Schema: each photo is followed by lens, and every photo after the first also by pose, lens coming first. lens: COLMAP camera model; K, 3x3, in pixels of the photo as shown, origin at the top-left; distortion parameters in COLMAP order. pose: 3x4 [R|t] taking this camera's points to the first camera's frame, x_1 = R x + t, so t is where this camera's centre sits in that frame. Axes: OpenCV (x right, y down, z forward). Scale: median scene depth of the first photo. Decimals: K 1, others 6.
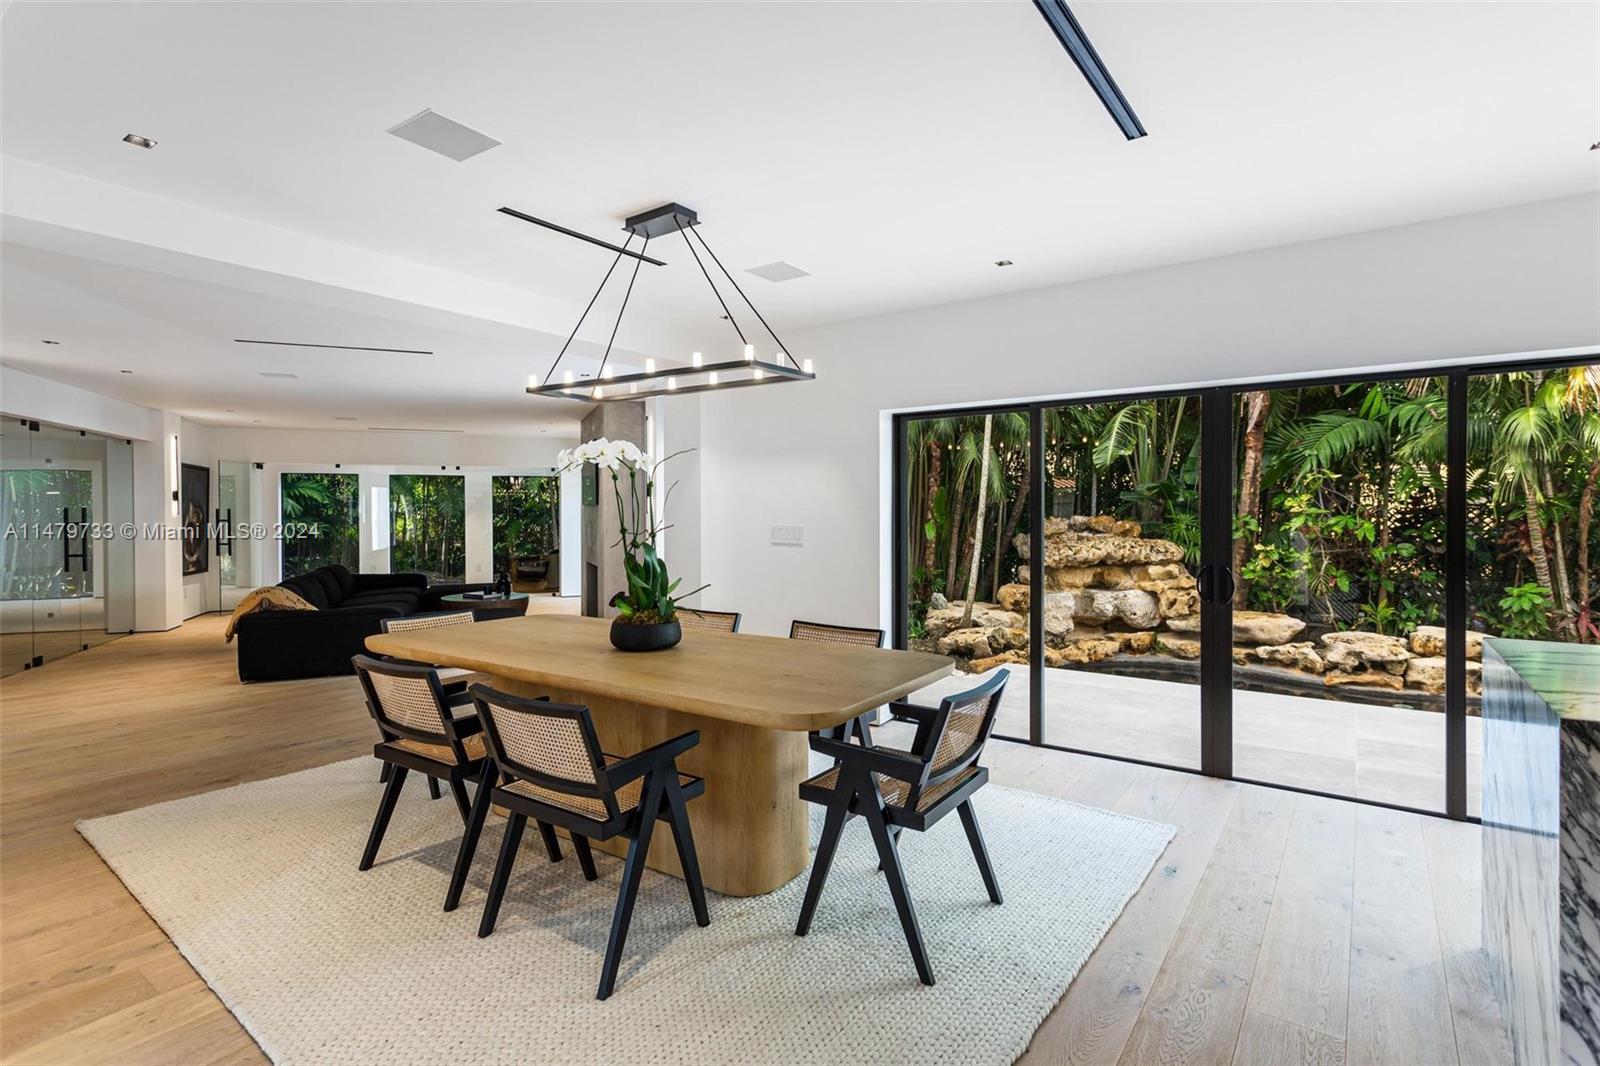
lens RADIAL K [[762.7, 0, 800.0], [0, 762.7, 533.0], [0, 0, 1]] dist [0.001997, 0.000576]
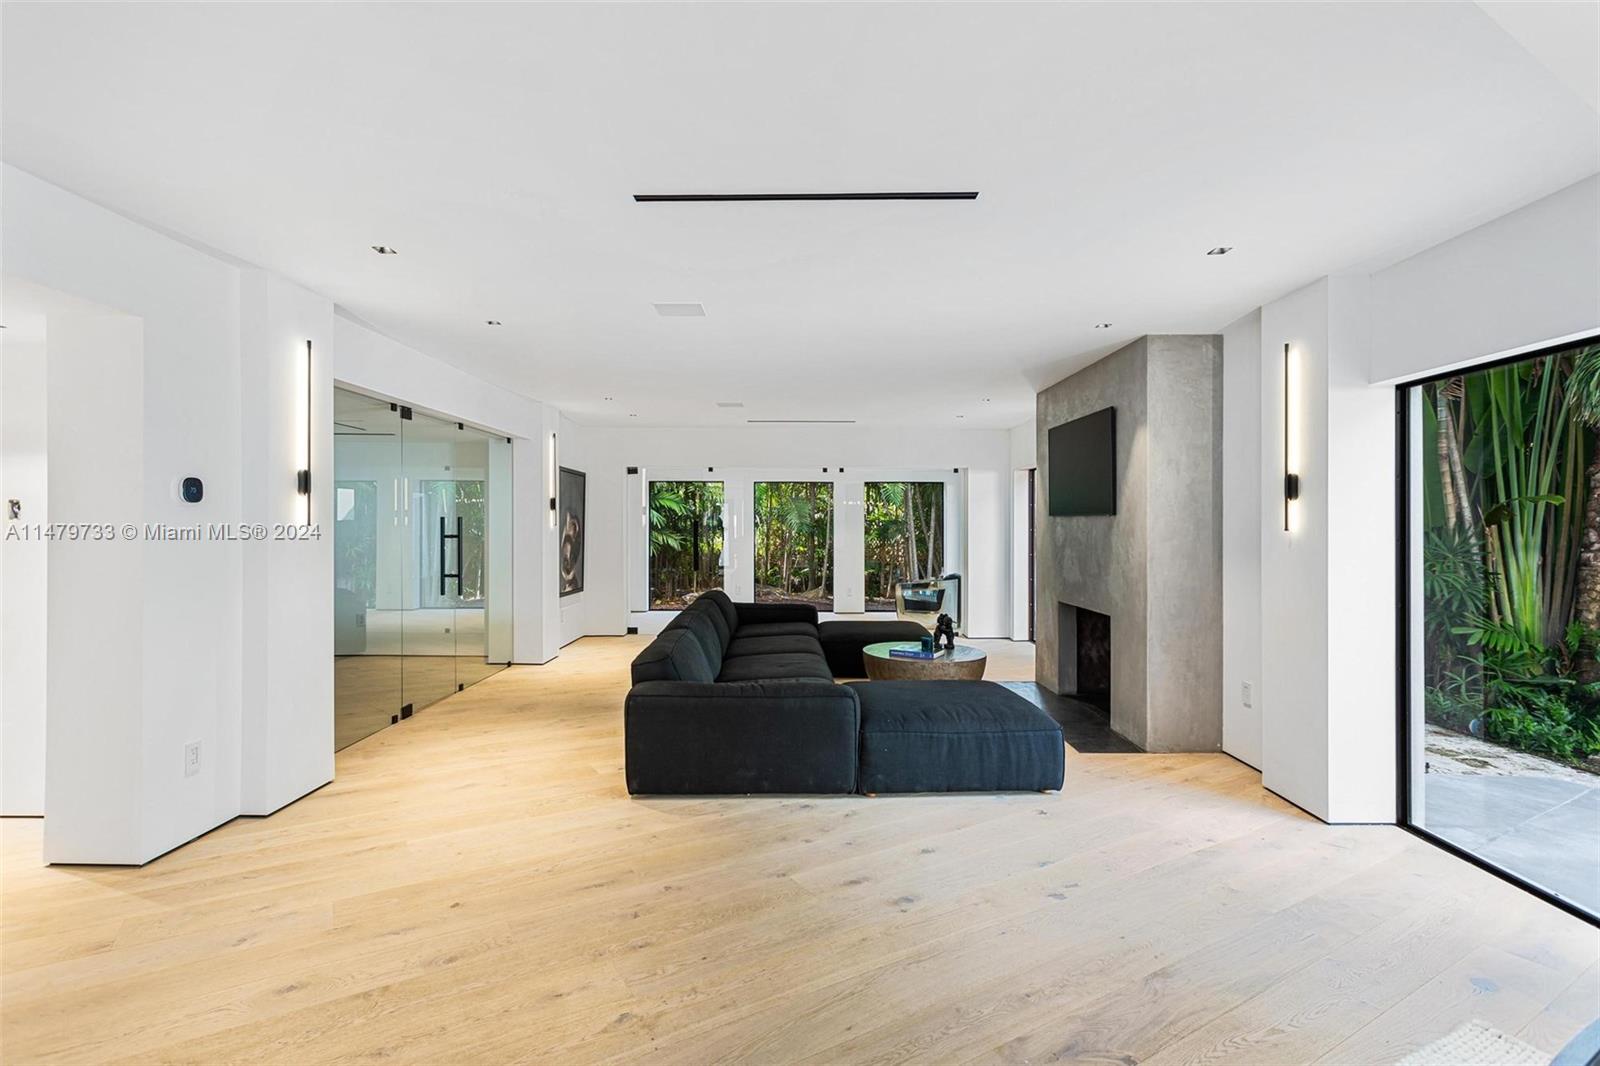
lens RADIAL K [[762.7, 0, 800.0], [0, 762.7, 533.0], [0, 0, 1]] dist [0.001997, 0.000576]
pose [[0.928844, 0.001828, -0.370467, -0.244969], [-0.007934, 0.999857, -0.014958, -0.005915], [0.370387, 0.016833, 0.928725, 0.310041]]
